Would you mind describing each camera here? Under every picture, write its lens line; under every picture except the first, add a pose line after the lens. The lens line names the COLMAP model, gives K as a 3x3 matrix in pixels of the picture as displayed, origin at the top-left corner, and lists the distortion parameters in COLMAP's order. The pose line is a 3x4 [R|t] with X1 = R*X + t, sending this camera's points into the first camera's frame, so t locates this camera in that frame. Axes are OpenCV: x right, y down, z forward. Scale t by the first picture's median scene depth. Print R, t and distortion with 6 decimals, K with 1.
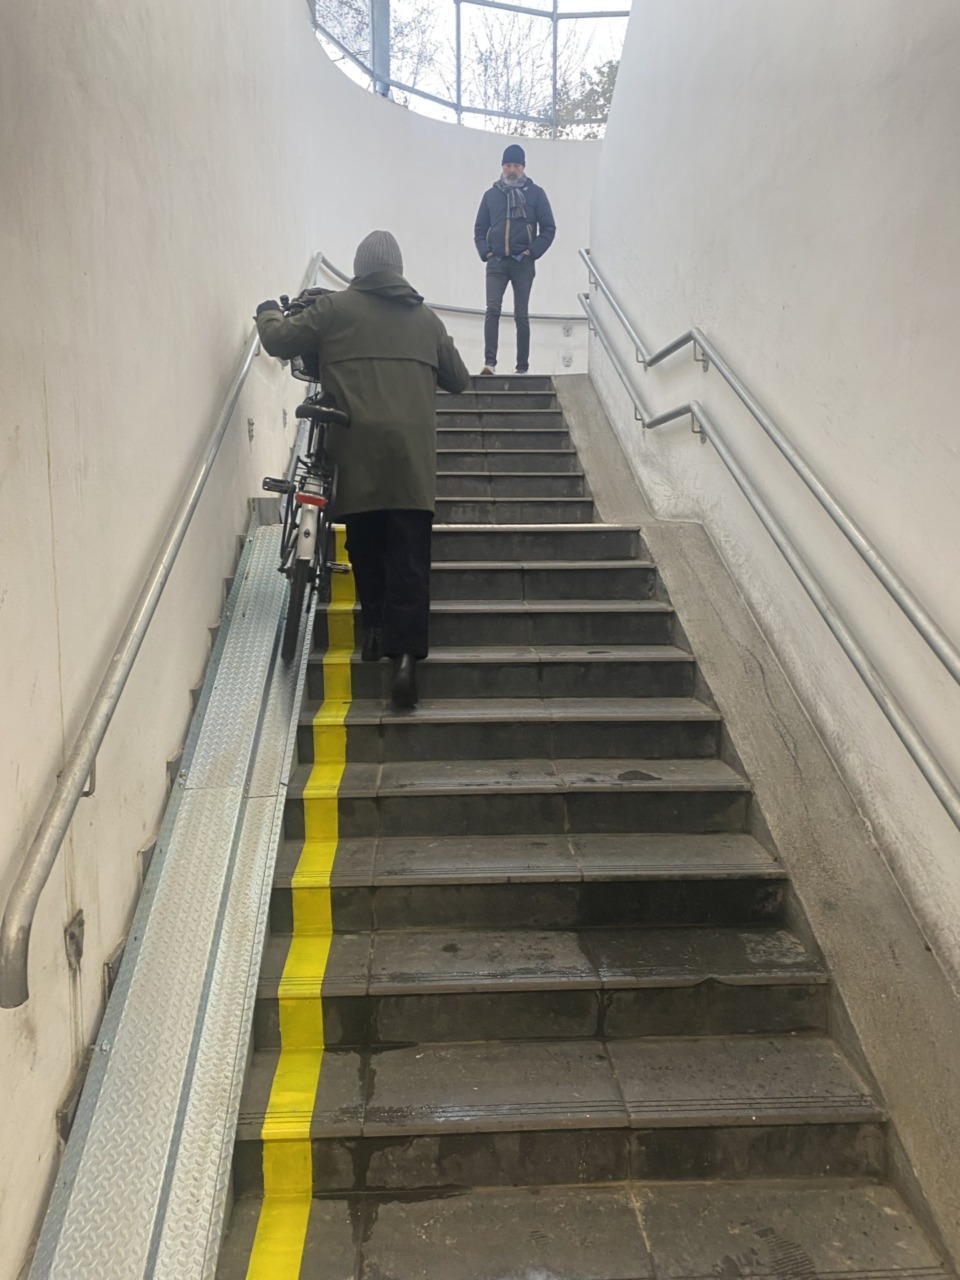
lens RADIAL K [[977.5, 0, 480.0], [0, 977.5, 640.0], [0, 0, 1]] dist [0.027571, -0.000806]
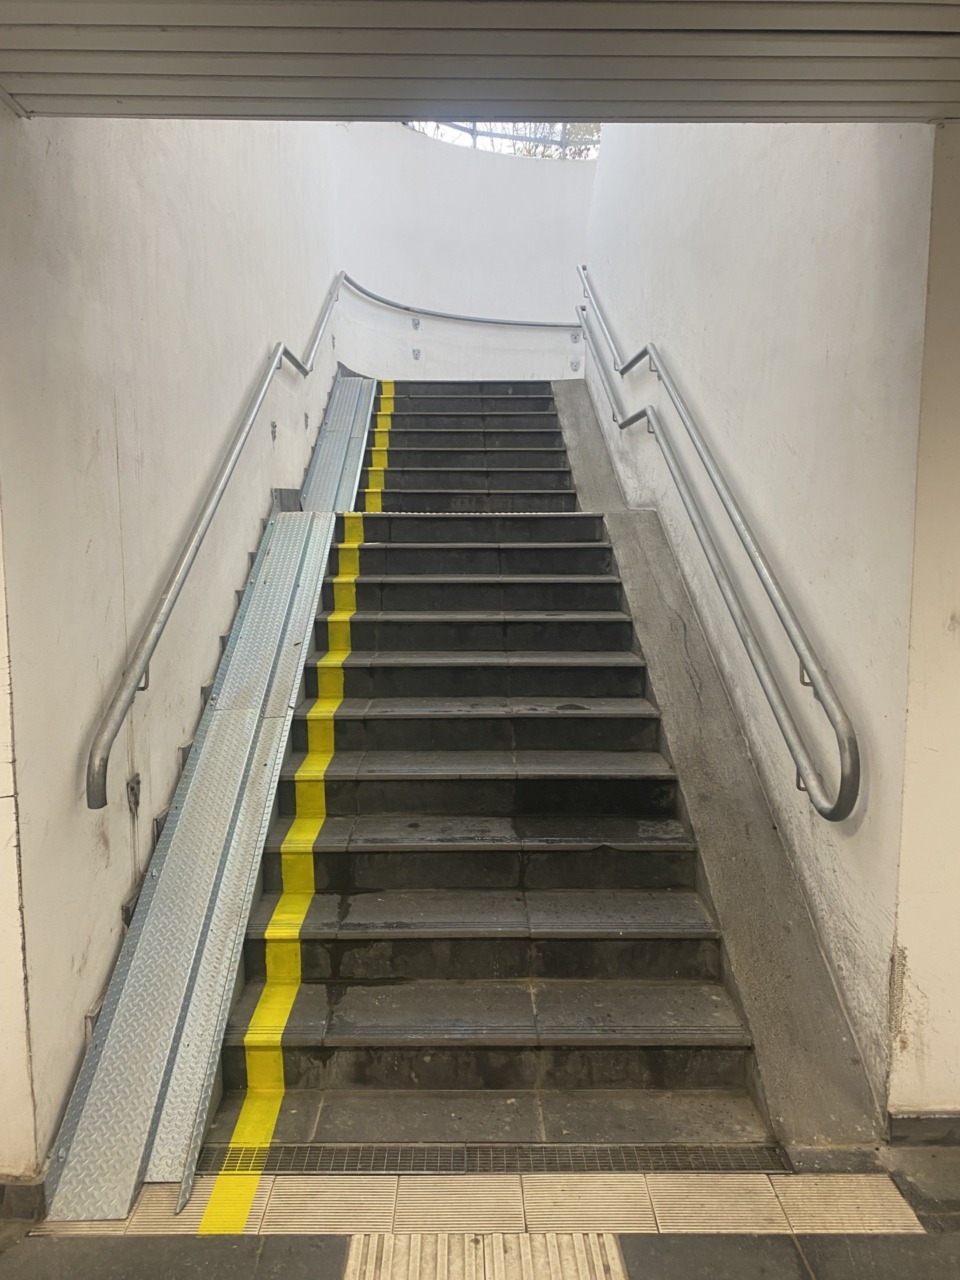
lens RADIAL K [[959.4, 0, 480.0], [0, 959.4, 640.0], [0, 0, 1]] dist [0.106458, -0.176378]
pose [[0.999330, 0.005531, -0.036178, 0.106991], [-0.005395, 0.999978, 0.003873, 0.059795], [0.036199, -0.003675, 0.999338, -0.298111]]
